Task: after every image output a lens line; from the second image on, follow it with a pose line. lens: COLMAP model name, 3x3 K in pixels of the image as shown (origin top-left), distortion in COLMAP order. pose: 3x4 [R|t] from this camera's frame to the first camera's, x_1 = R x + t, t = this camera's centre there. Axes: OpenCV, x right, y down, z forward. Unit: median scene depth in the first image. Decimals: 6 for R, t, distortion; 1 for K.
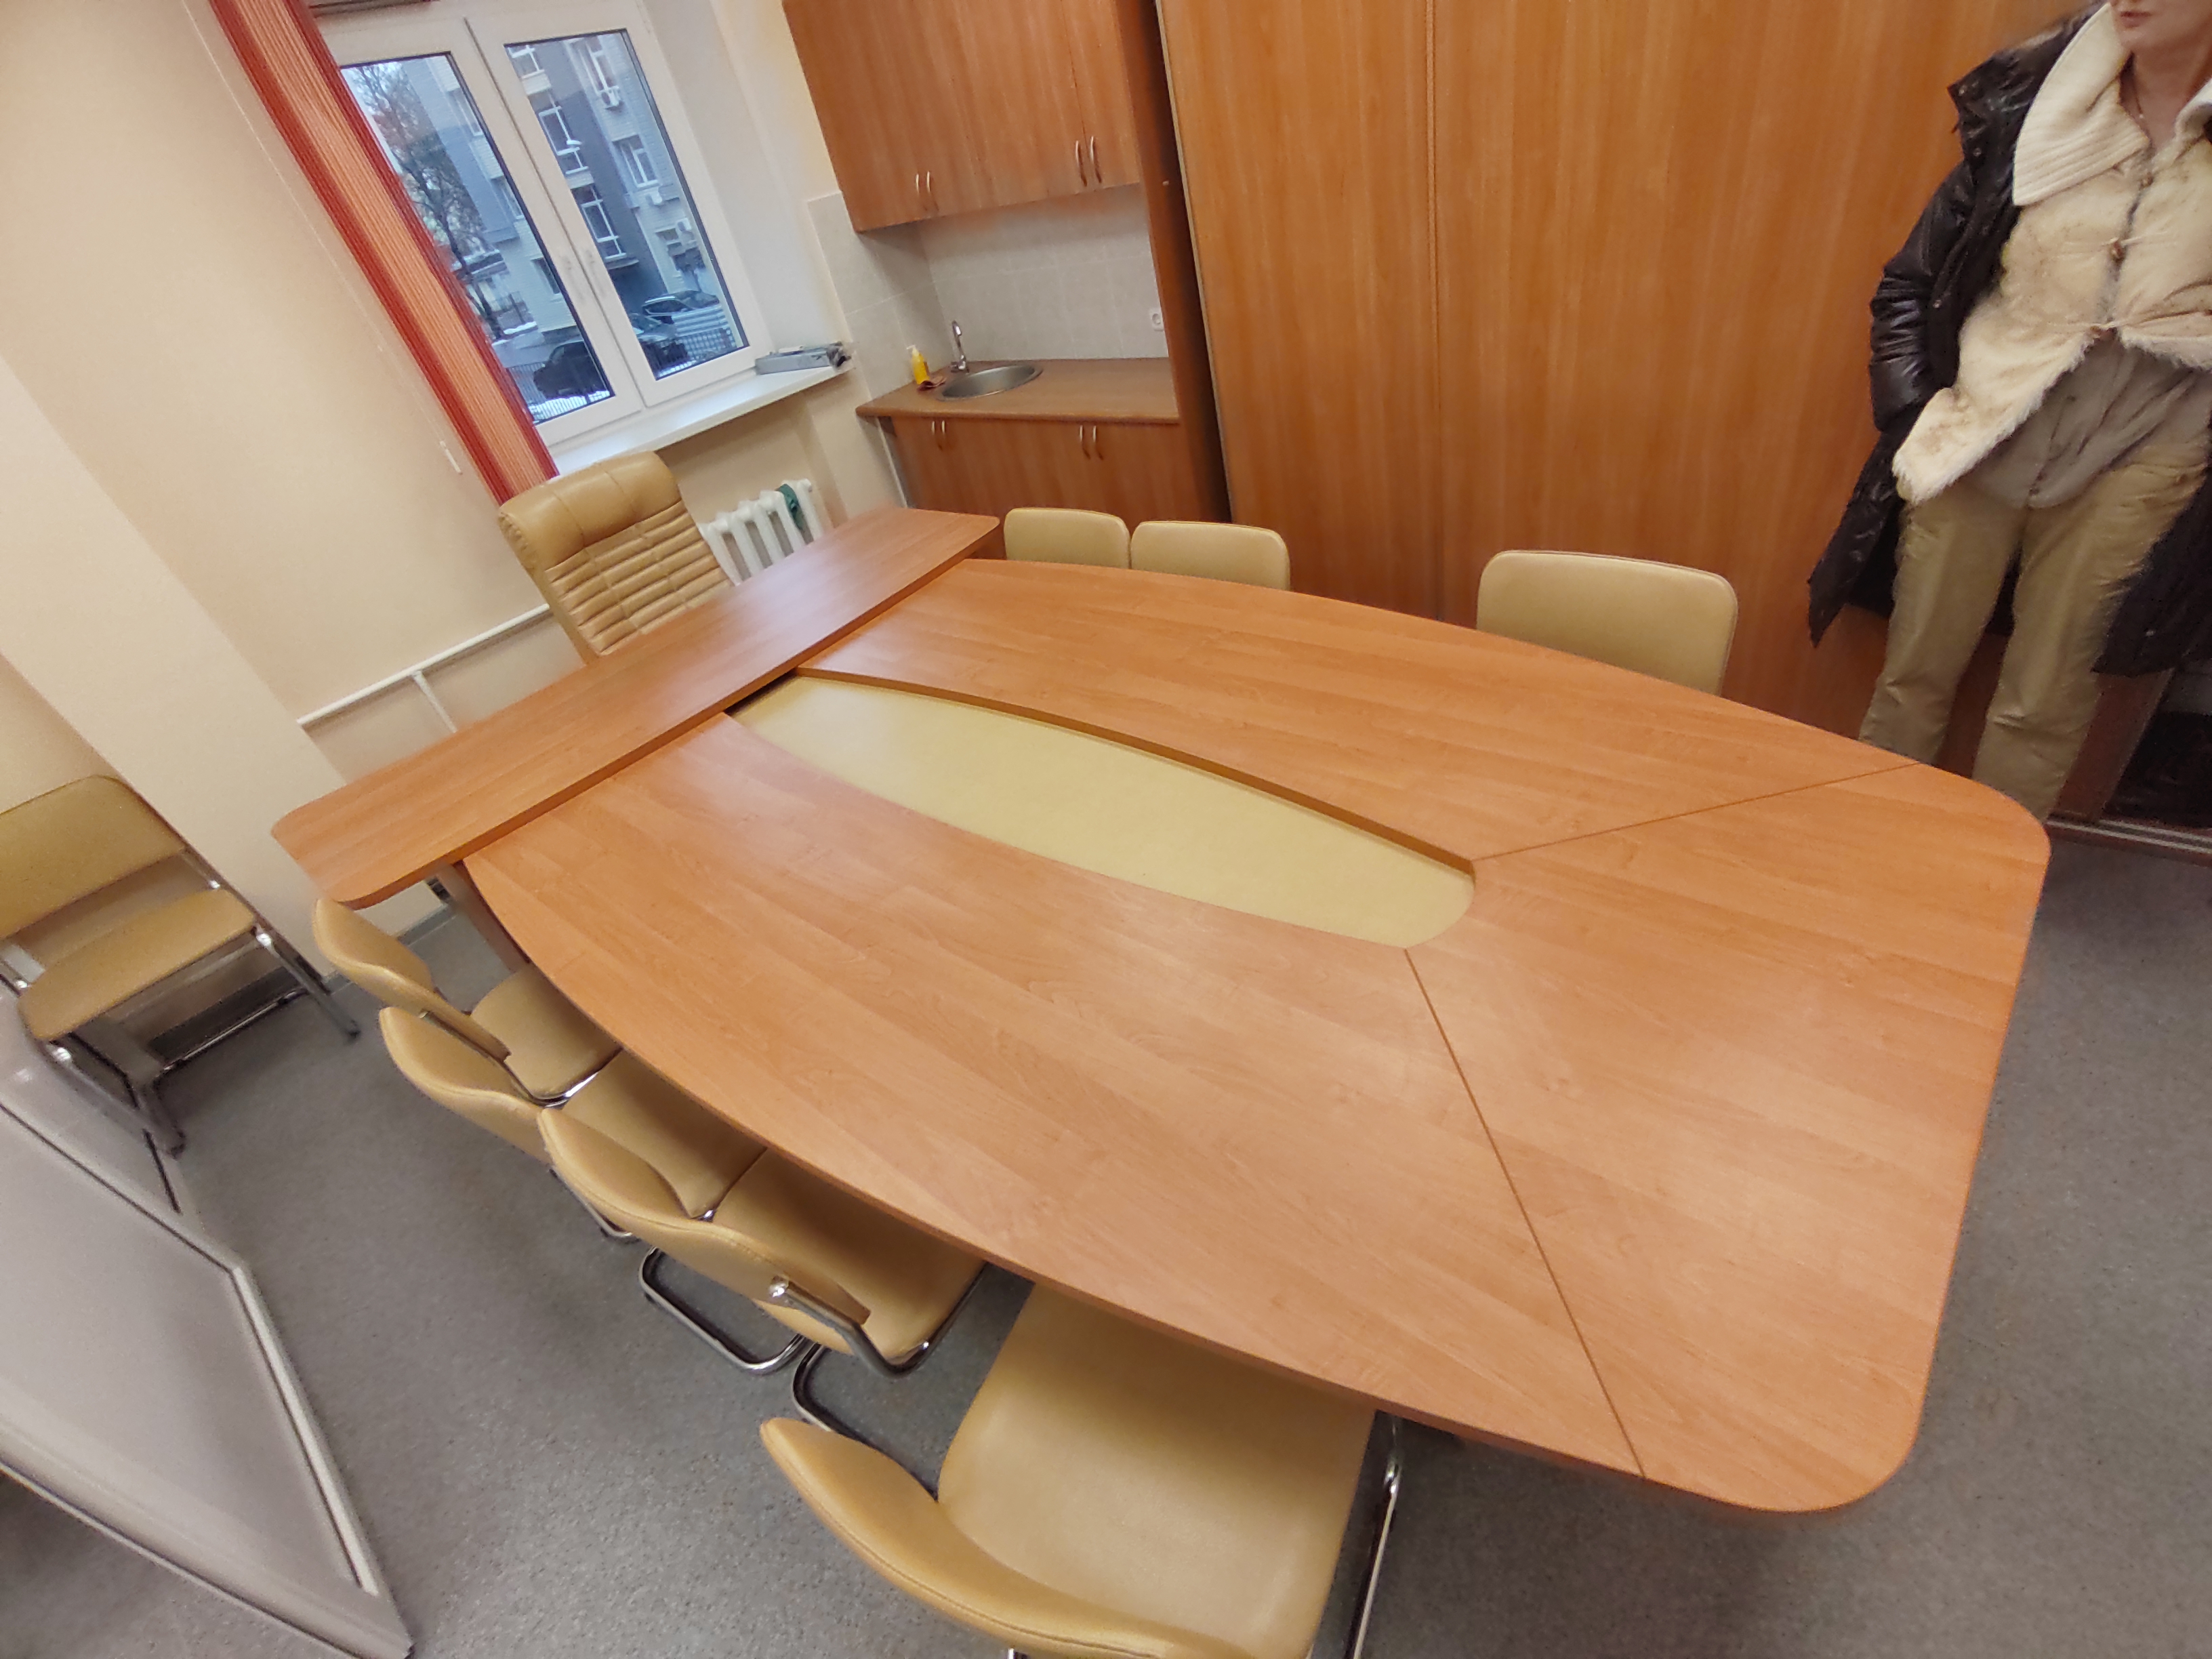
lens RADIAL K [[1007.5, 0, 1103.9], [0, 1007.5, 827.5], [0, 0, 1]] dist [-0.004841, 0.005697]
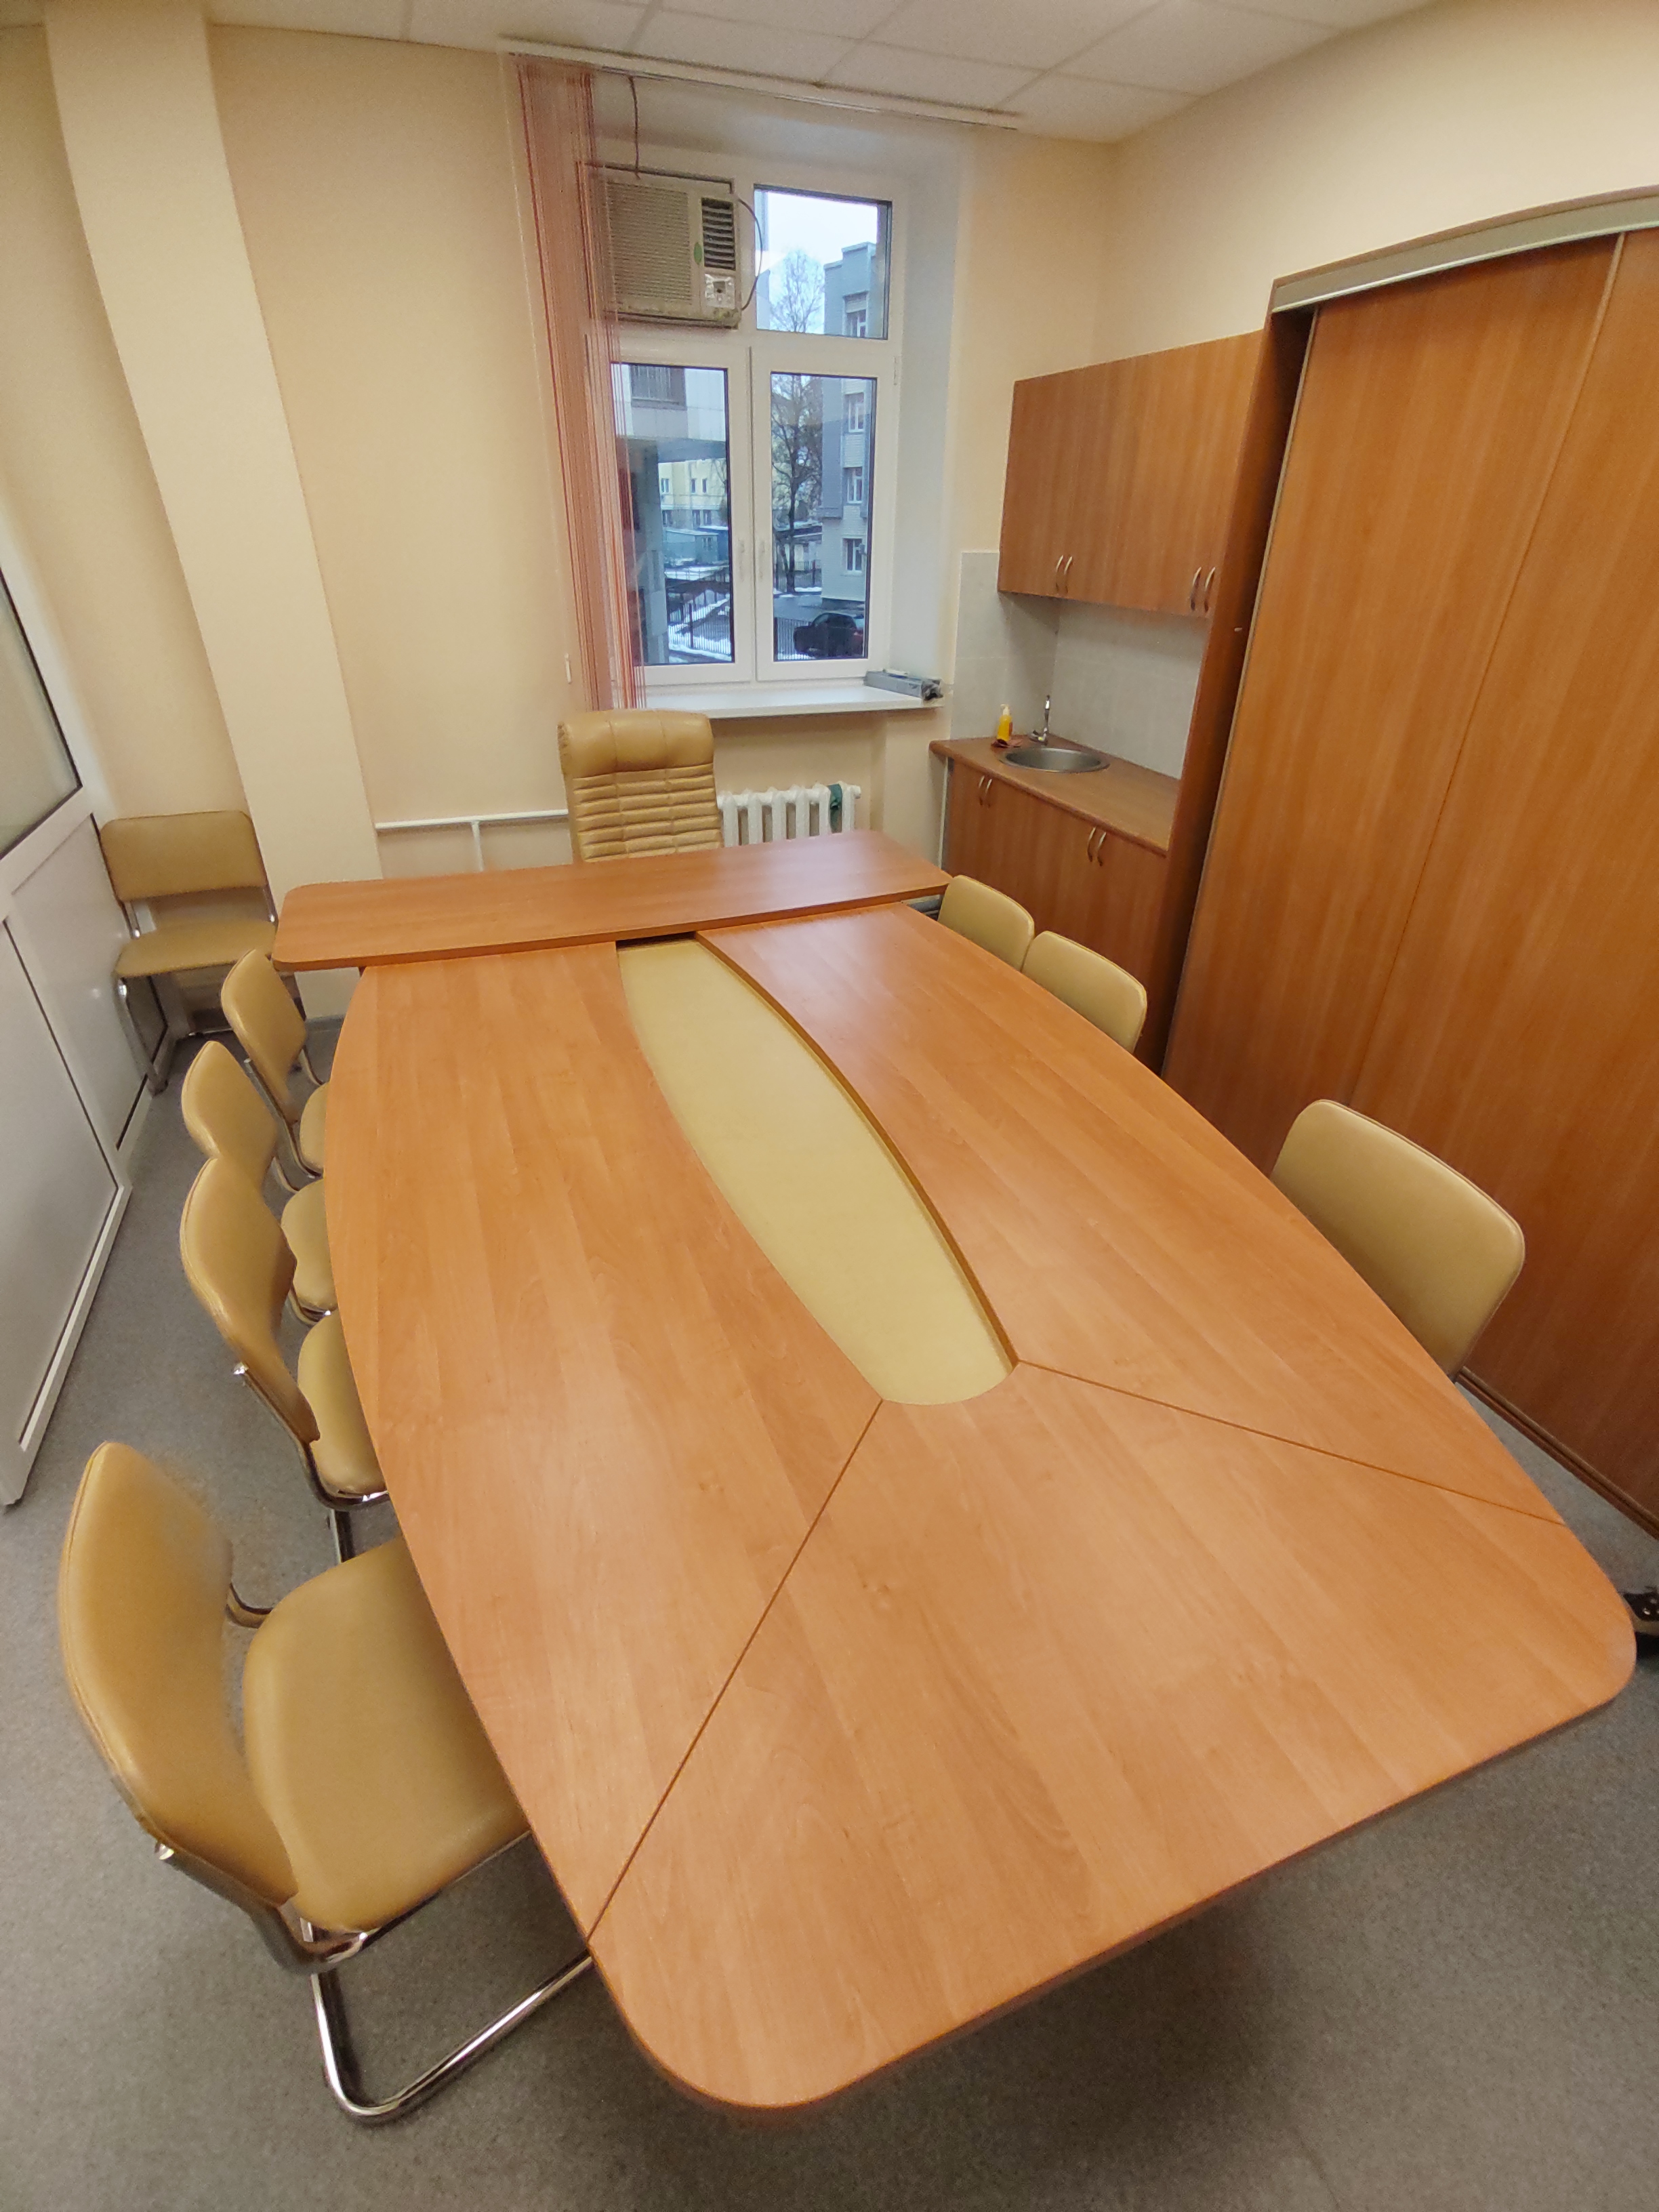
lens RADIAL K [[1007.5, 0, 811.4], [0, 1007.5, 1100.5], [0, 0, 1]] dist [-0.004841, 0.005697]
pose [[0.854483, 0.423428, -0.300943, 0.176822], [-0.440540, 0.897651, 0.012150, -0.051953], [0.275286, 0.122196, 0.953565, 0.006692]]
